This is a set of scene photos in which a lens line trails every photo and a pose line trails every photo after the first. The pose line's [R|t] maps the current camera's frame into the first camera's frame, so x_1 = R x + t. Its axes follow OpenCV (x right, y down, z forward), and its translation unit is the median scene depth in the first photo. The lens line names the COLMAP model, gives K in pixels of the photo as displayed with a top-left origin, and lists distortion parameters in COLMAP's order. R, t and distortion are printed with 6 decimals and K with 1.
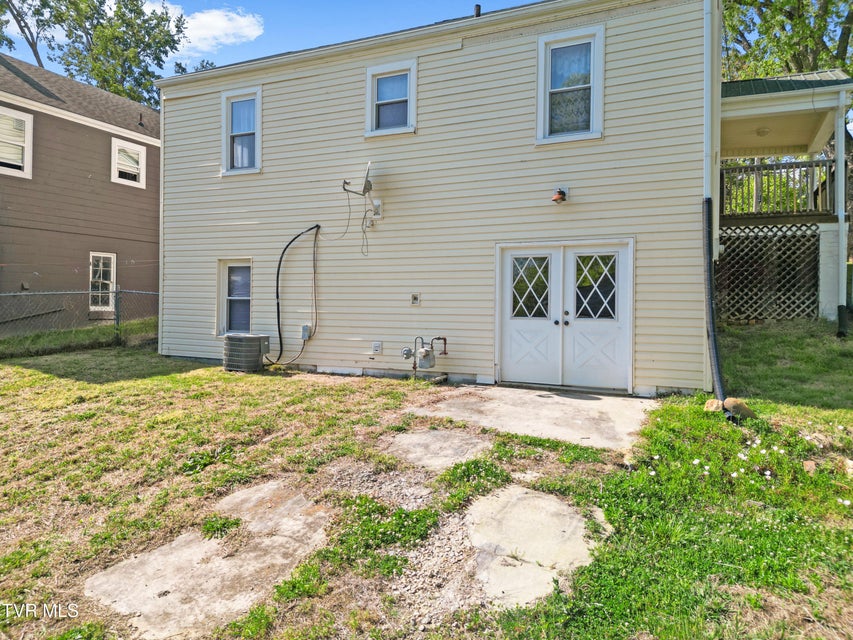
lens RADIAL K [[608.9, 0, 426.5], [0, 608.9, 320.0], [0, 0, 1]] dist [0.045852, -0.135640]
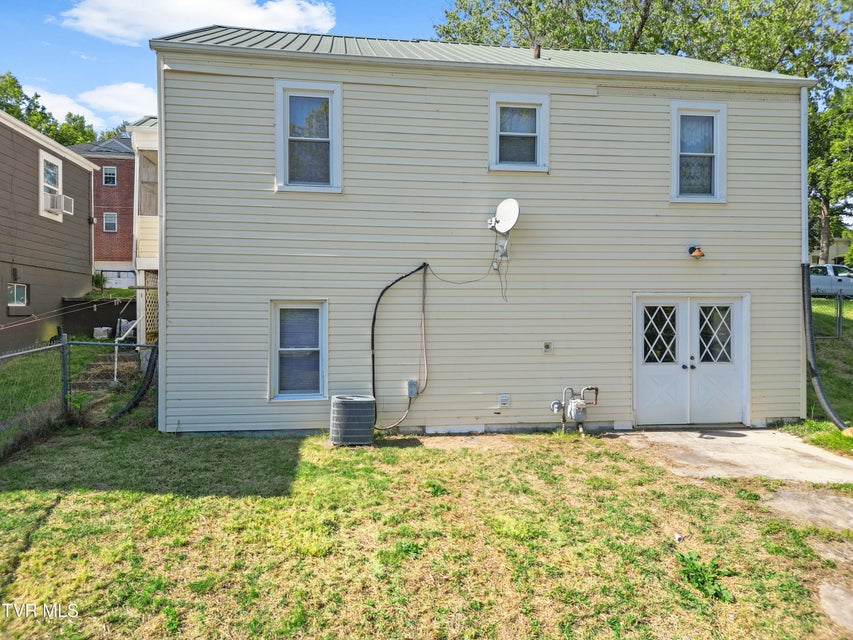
lens RADIAL K [[593.4, 0, 425.6], [0, 593.4, 365.2], [0, 0, 1]] dist [0.066335, -0.119816]
pose [[0.842115, -0.028450, 0.538547, -0.718343], [0.032247, 0.999477, 0.002375, -0.015512], [-0.538333, 0.015366, 0.842592, 0.333762]]
